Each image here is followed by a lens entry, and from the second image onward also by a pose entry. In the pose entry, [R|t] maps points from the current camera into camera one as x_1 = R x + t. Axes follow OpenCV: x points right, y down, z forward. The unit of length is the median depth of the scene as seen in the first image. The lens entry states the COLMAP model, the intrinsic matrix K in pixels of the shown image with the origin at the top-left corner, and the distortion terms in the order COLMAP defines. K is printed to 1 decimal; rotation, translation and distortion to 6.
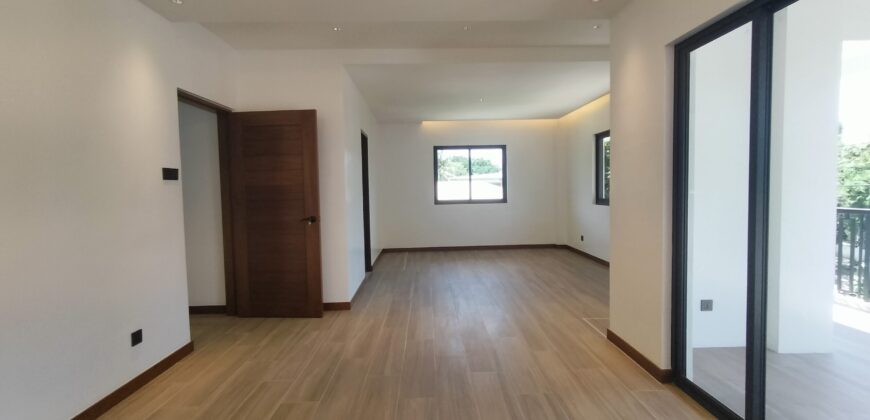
lens RADIAL K [[407.1, 0, 437.0], [0, 407.1, 206.8], [0, 0, 1]] dist [0.012389, 0.000316]
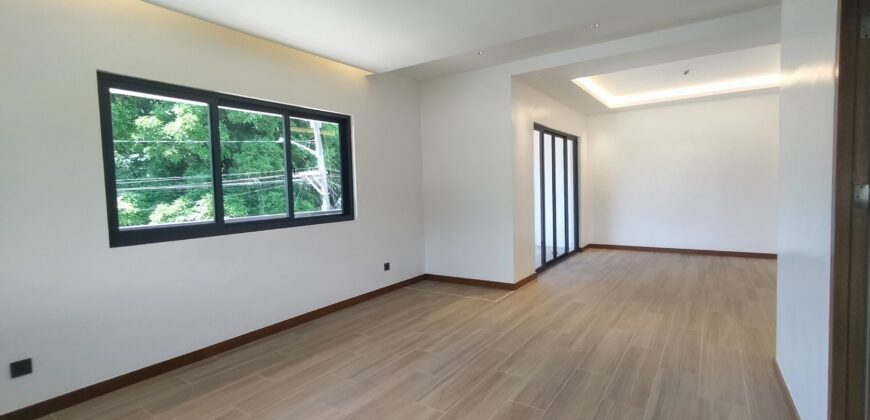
lens RADIAL K [[407.1, 0, 435.2], [0, 407.1, 213.5], [0, 0, 1]] dist [0.012389, 0.000316]
pose [[-0.813786, -0.002120, 0.581161, -0.175197], [0.065447, 0.993298, 0.095266, -0.096596], [-0.577468, 0.115561, -0.808193, 2.018048]]
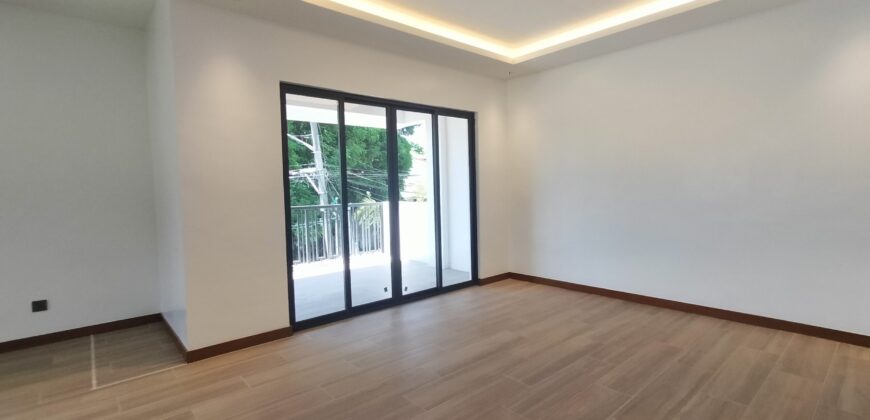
lens RADIAL K [[407.1, 0, 443.2], [0, 407.1, 211.8], [0, 0, 1]] dist [0.012389, 0.000316]
pose [[-0.651513, -0.018979, 0.758400, -0.512722], [0.065189, 0.994589, 0.080891, -0.028528], [-0.755831, 0.102141, -0.646750, 0.977242]]
